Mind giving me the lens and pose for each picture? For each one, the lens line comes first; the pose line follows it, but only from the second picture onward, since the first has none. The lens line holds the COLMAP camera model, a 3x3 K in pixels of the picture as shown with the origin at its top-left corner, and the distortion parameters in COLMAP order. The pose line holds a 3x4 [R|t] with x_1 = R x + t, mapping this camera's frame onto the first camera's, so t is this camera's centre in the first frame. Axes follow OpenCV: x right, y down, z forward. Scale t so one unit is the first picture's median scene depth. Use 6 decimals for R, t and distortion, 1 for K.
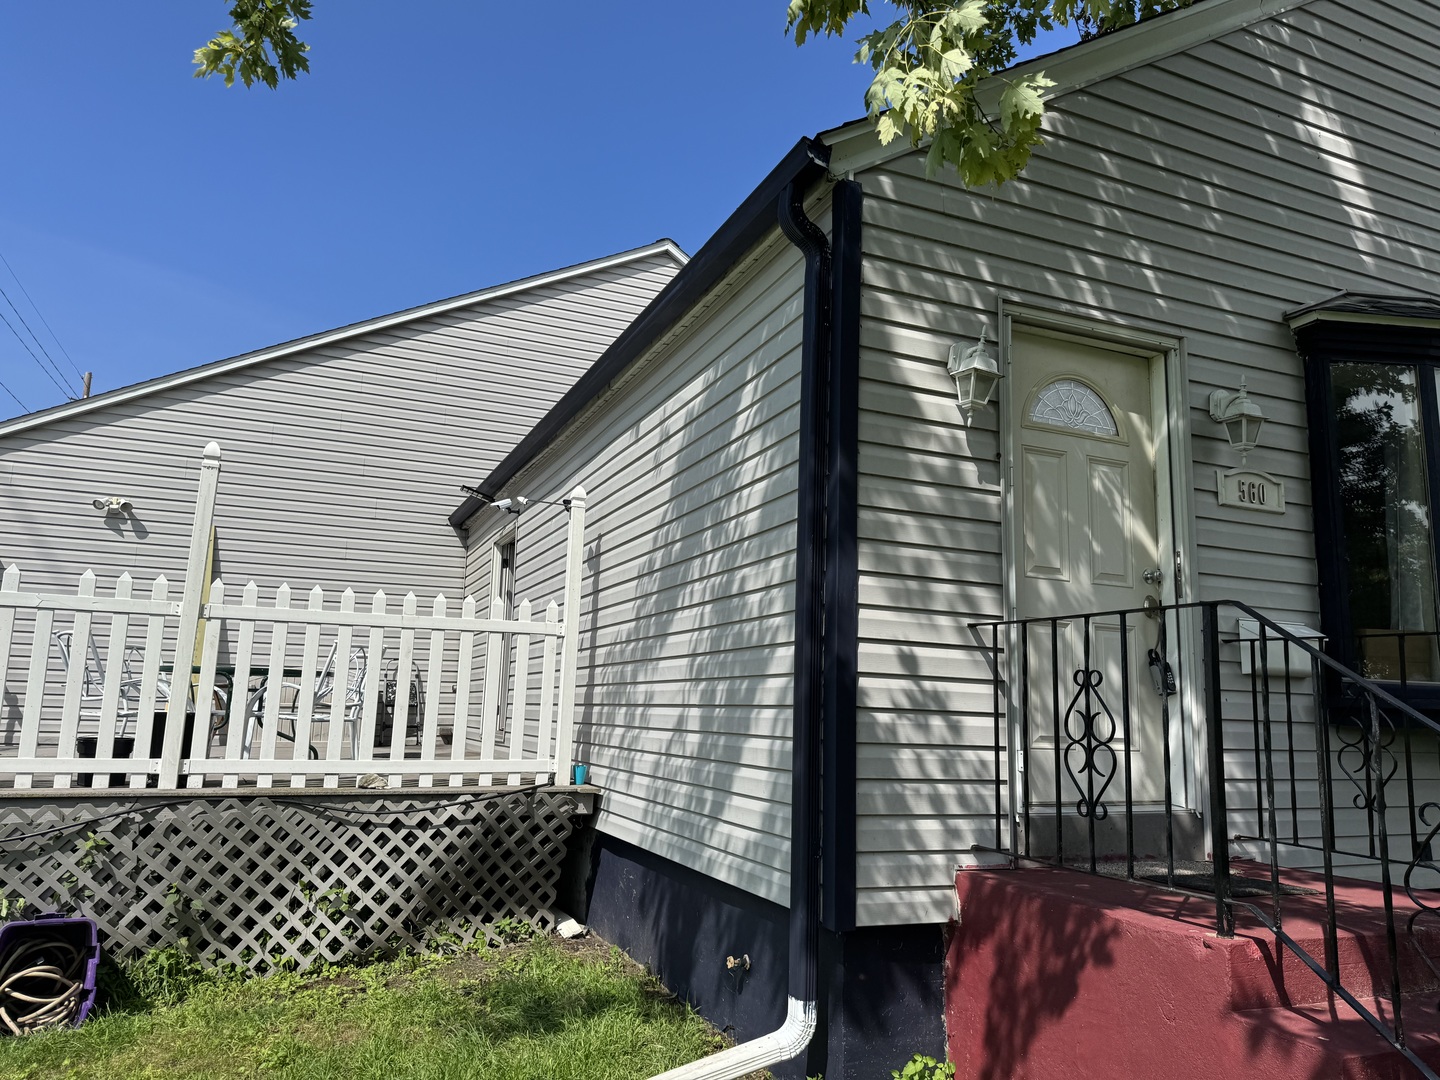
lens RADIAL K [[1007.9, 0, 720.0], [0, 1007.9, 540.0], [0, 0, 1]] dist [0.066416, -0.083813]
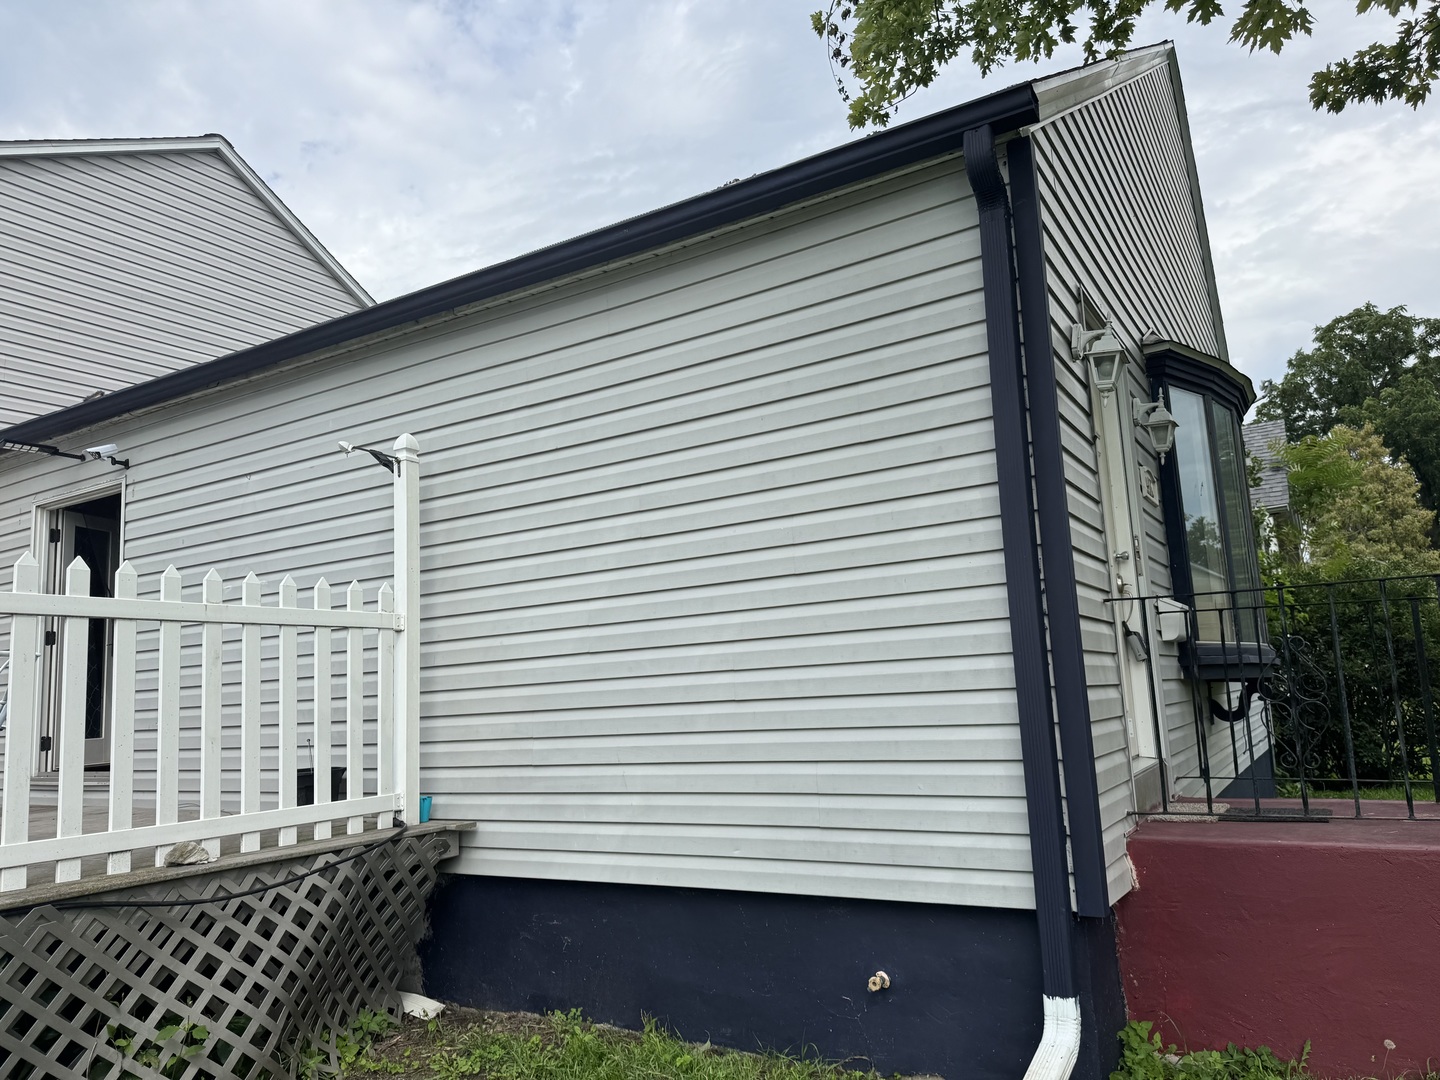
lens RADIAL K [[1033.0, 0, 720.0], [0, 1033.0, 540.0], [0, 0, 1]] dist [-0.034863, 0.031329]
pose [[0.811735, 0.021741, 0.583622, -0.459737], [-0.030399, 0.999525, 0.005046, 0.020237], [-0.583235, -0.021838, 0.812010, 0.268065]]
